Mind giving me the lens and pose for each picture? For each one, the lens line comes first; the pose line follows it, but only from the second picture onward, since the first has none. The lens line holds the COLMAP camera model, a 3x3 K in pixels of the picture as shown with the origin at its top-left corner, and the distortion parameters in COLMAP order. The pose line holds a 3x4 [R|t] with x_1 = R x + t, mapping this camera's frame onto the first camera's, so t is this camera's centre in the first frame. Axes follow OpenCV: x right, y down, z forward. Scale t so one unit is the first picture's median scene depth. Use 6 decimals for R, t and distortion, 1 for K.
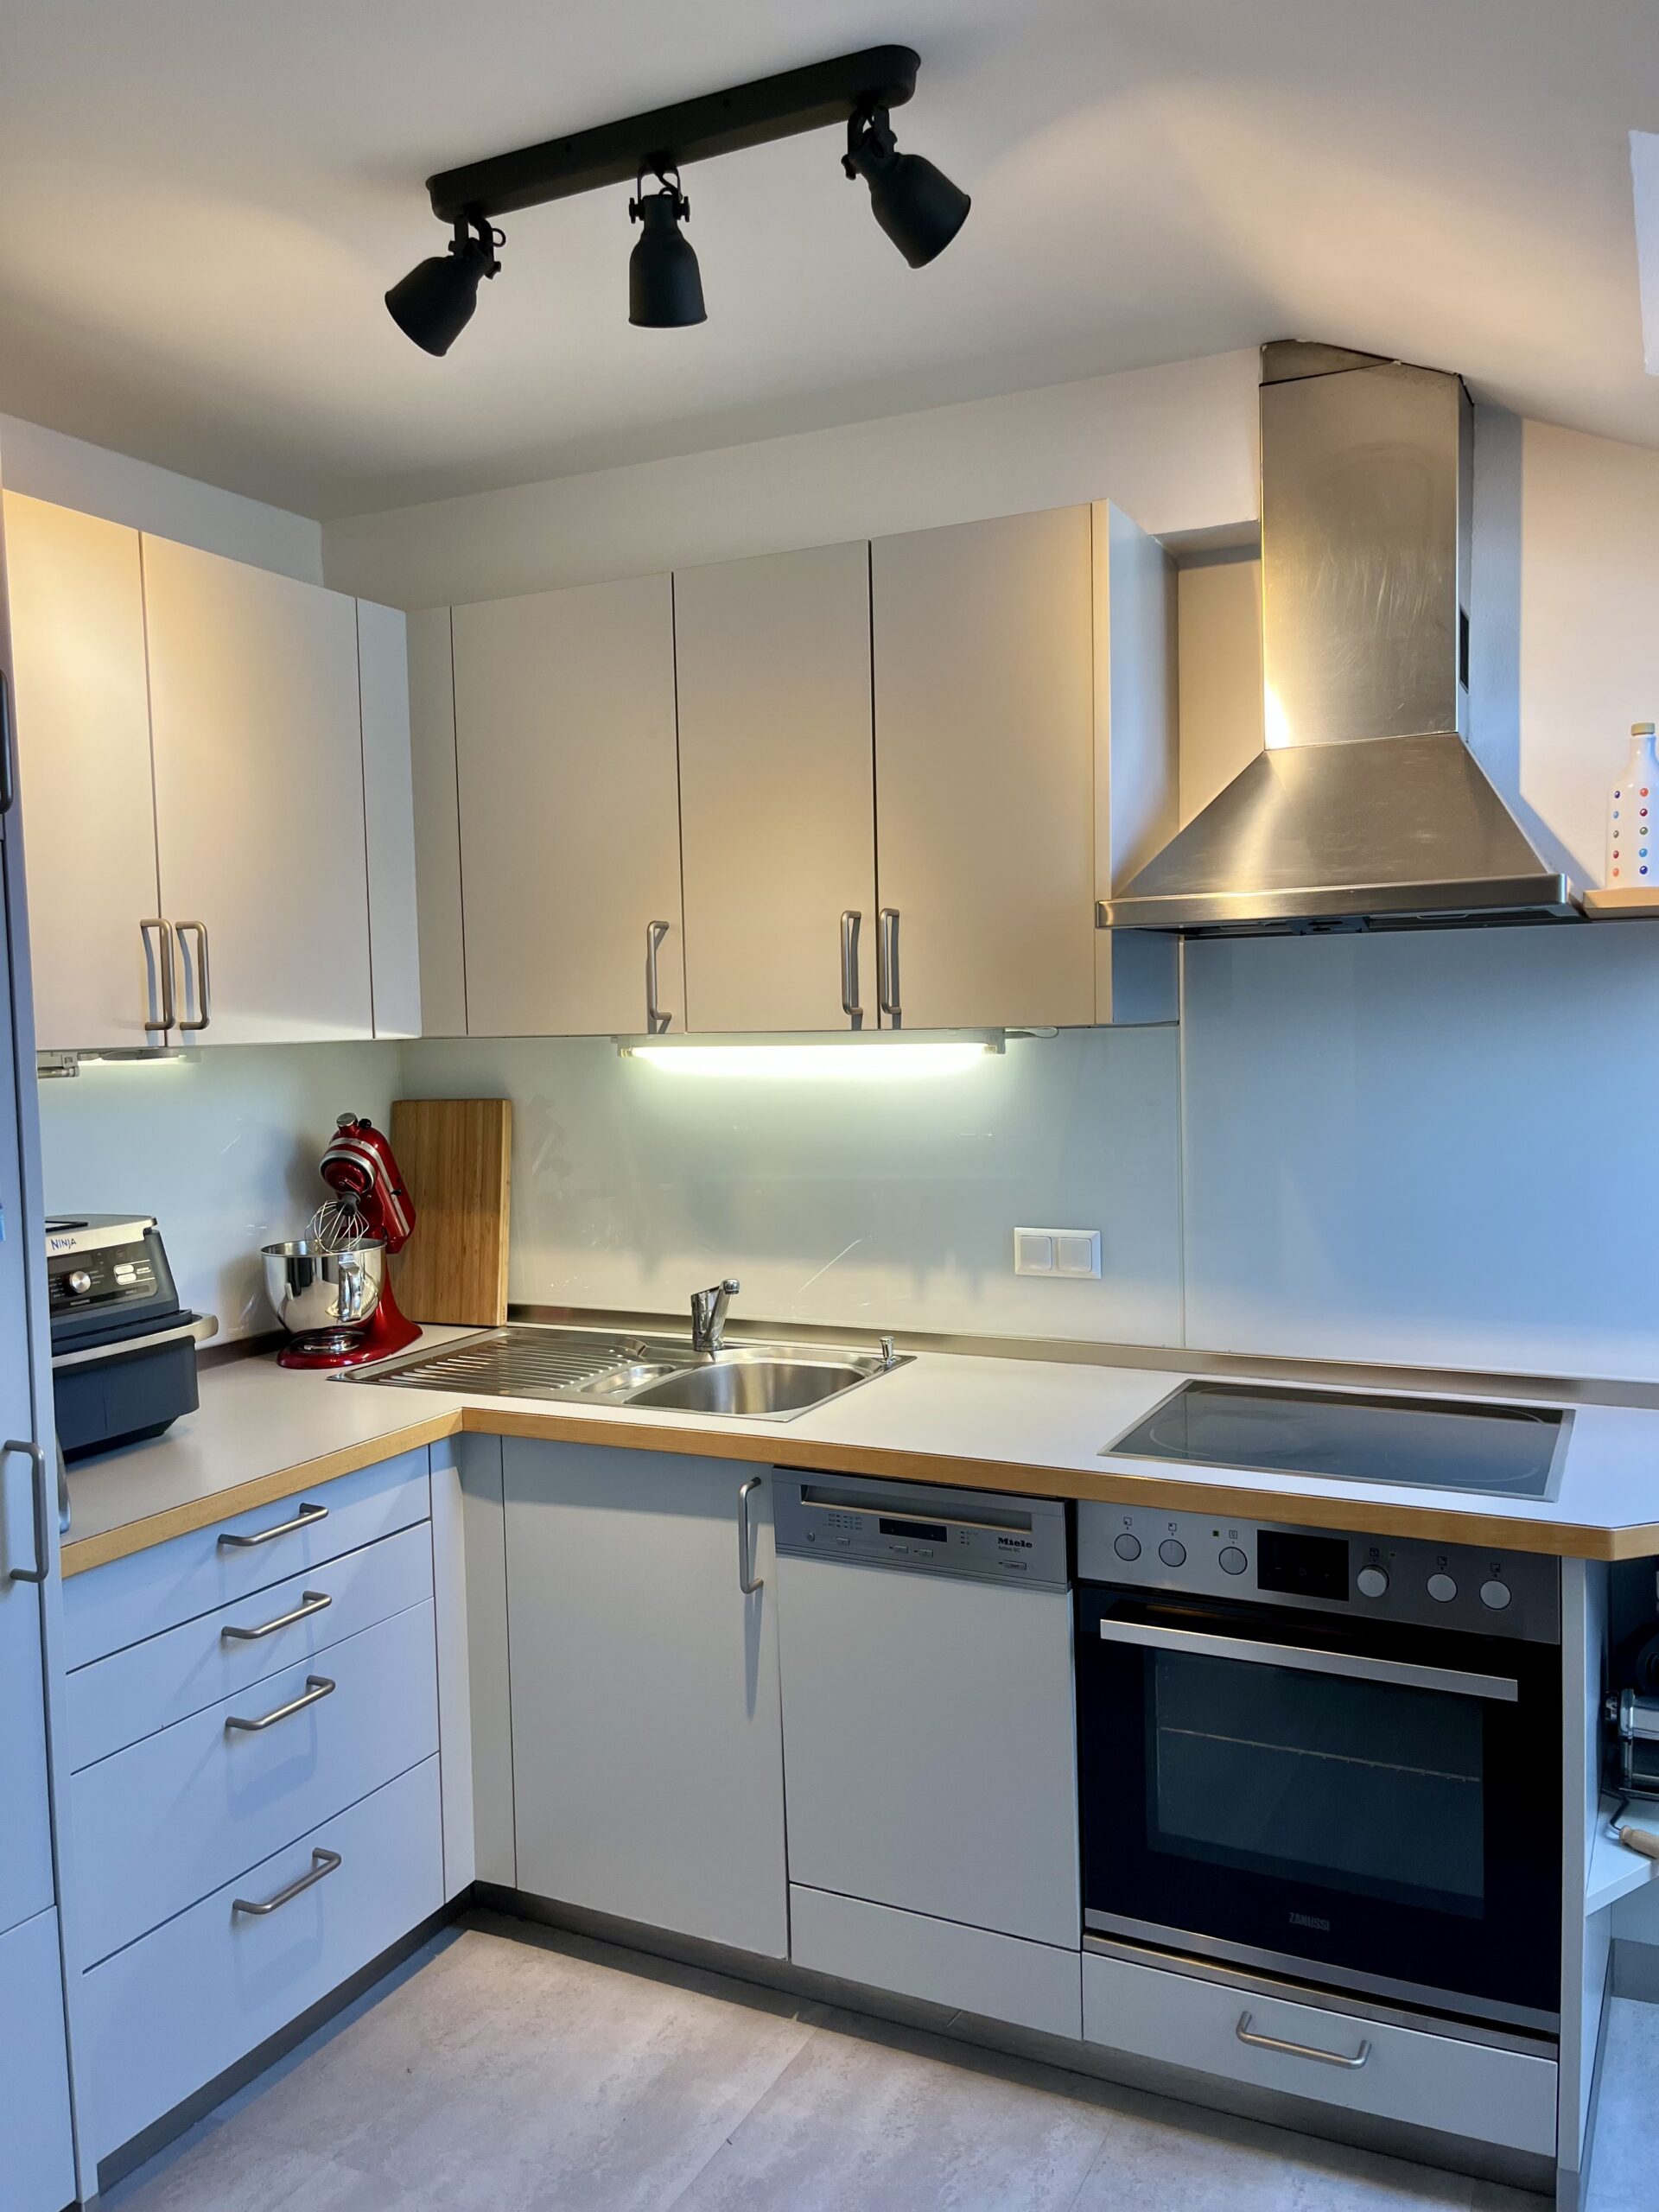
lens RADIAL K [[1689.8, 0, 831.2], [0, 1689.8, 1107.6], [0, 0, 1]] dist [0.009749, 0.000186]
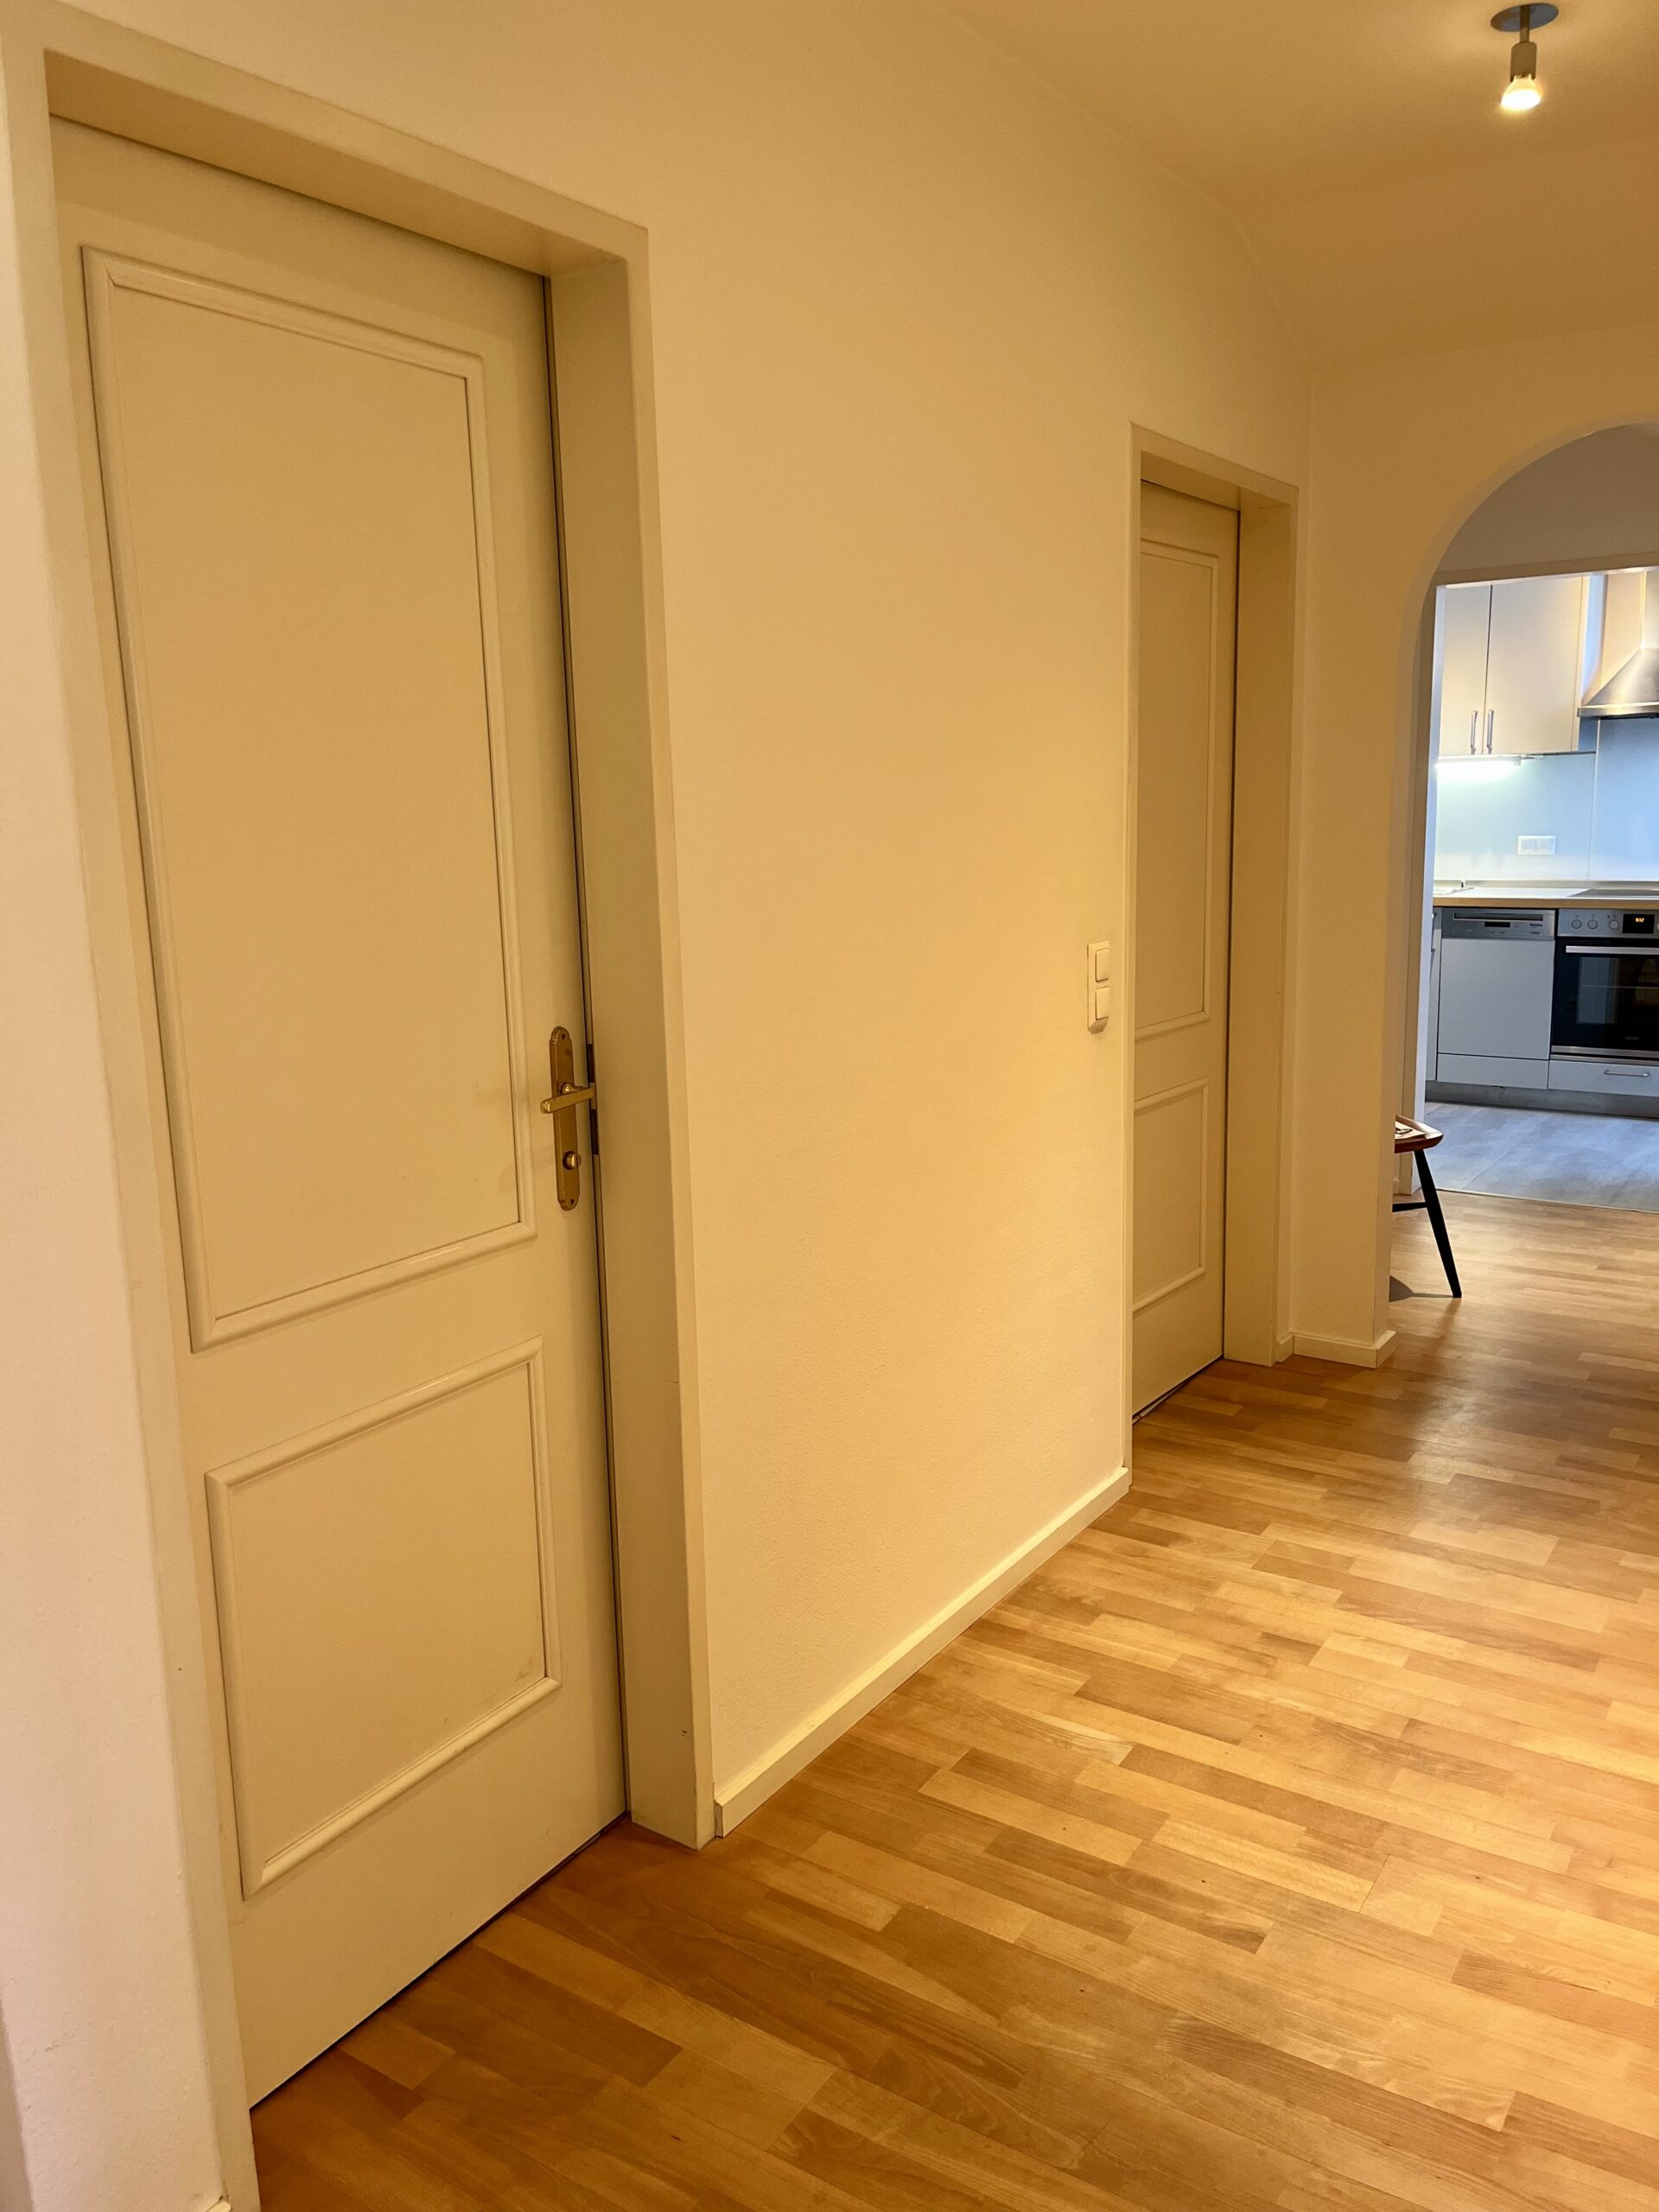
lens RADIAL K [[1689.8, 0, 826.2], [0, 1689.8, 1102.2], [0, 0, 1]] dist [0.009749, 0.000186]
pose [[0.989626, 0.030316, -0.140431, -0.672278], [-0.012379, 0.991841, 0.126882, 0.192028], [0.143132, -0.123828, 0.981927, -2.069899]]
